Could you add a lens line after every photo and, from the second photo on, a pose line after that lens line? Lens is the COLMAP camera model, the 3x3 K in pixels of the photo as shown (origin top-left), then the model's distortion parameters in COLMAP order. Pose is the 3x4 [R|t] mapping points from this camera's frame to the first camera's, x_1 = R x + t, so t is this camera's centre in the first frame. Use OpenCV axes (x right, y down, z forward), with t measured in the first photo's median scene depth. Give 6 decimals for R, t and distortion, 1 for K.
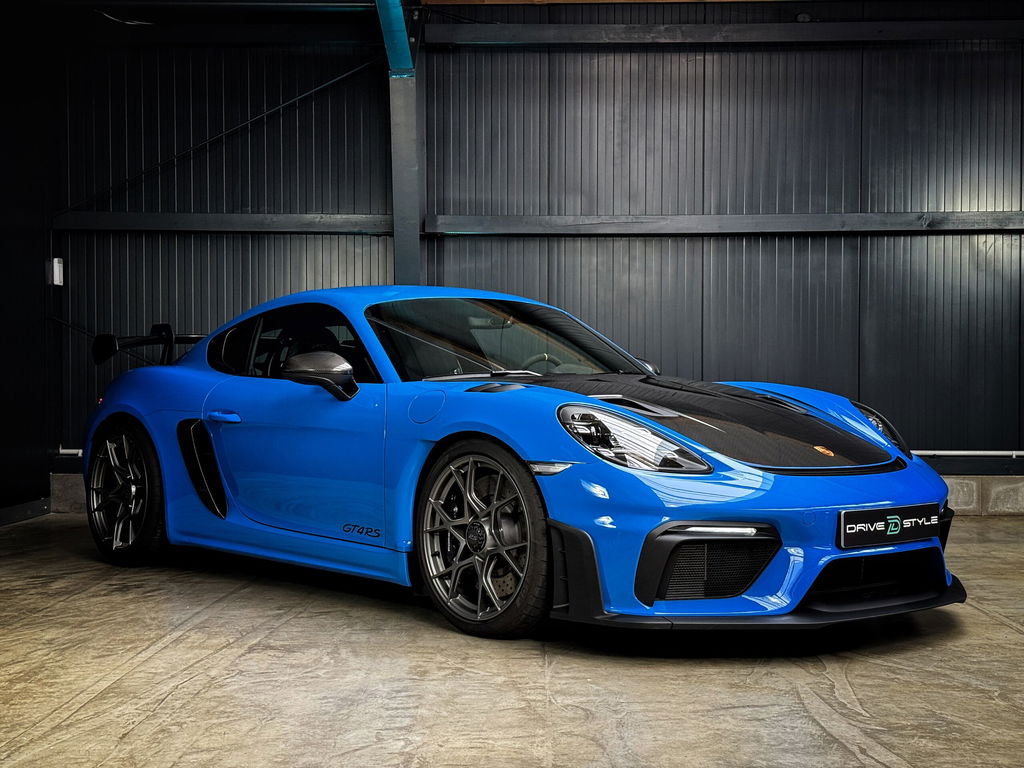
lens RADIAL K [[1420.9, 0, 512.0], [0, 1420.9, 384.0], [0, 0, 1]] dist [0.179867, -0.462957]
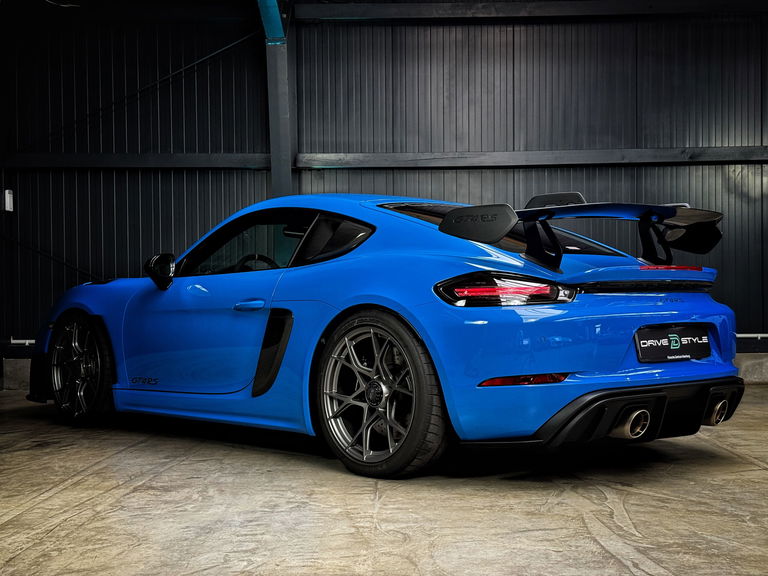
lens RADIAL K [[1065.7, 0, 384.0], [0, 1065.7, 288.0], [0, 0, 1]] dist [0.179867, -0.462957]
pose [[0.999946, -0.010111, 0.002307, 0.025501], [0.010135, 0.999891, -0.010746, 0.023751], [-0.002198, 0.010769, 0.999940, 0.076614]]
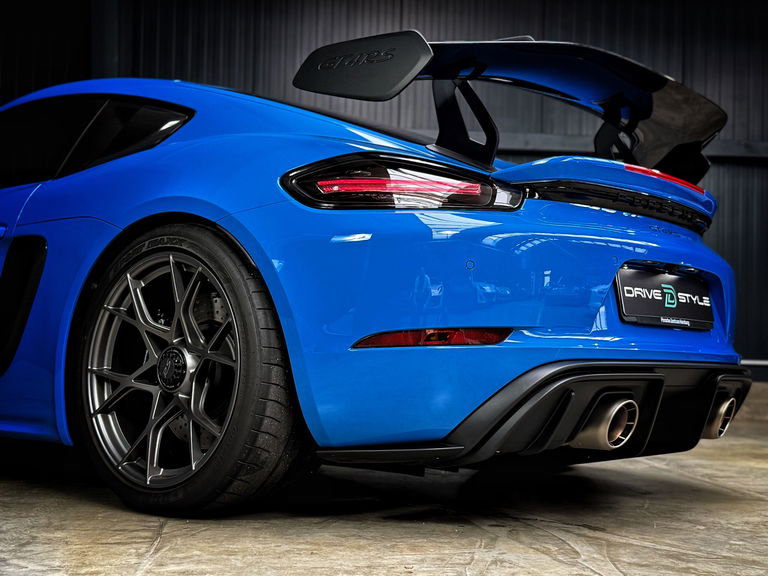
lens RADIAL K [[1045.9, 0, 384.0], [0, 1045.9, 288.0], [0, 0, 1]] dist [0.099043, -0.052667]
pose [[0.992050, 0.026582, 0.123006, 0.055986], [-0.018708, 0.997727, -0.064731, 0.093148], [-0.124447, 0.061915, 0.990293, 0.446538]]
